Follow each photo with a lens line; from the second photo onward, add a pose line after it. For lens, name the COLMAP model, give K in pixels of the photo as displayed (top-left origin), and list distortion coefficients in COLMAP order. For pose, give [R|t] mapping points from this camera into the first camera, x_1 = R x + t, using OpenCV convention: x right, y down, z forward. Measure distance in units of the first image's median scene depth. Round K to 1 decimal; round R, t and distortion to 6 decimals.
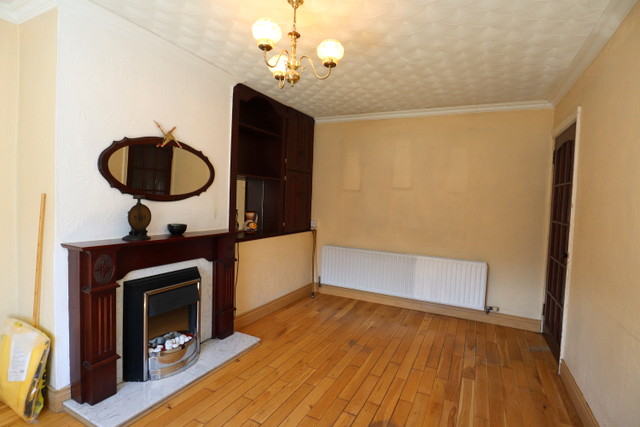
lens RADIAL K [[325.7, 0, 321.4], [0, 325.7, 212.6], [0, 0, 1]] dist [-0.027053, 0.003677]
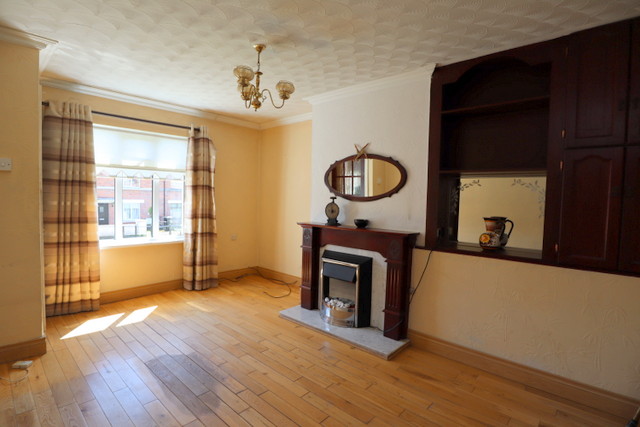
lens RADIAL K [[325.7, 0, 322.2], [0, 325.7, 213.4], [0, 0, 1]] dist [-0.027053, 0.003677]
pose [[-0.271241, 0.005239, -0.962497, 0.759131], [-0.074512, 0.996870, 0.026424, -0.009317], [0.959623, 0.078885, -0.270002, 1.092378]]
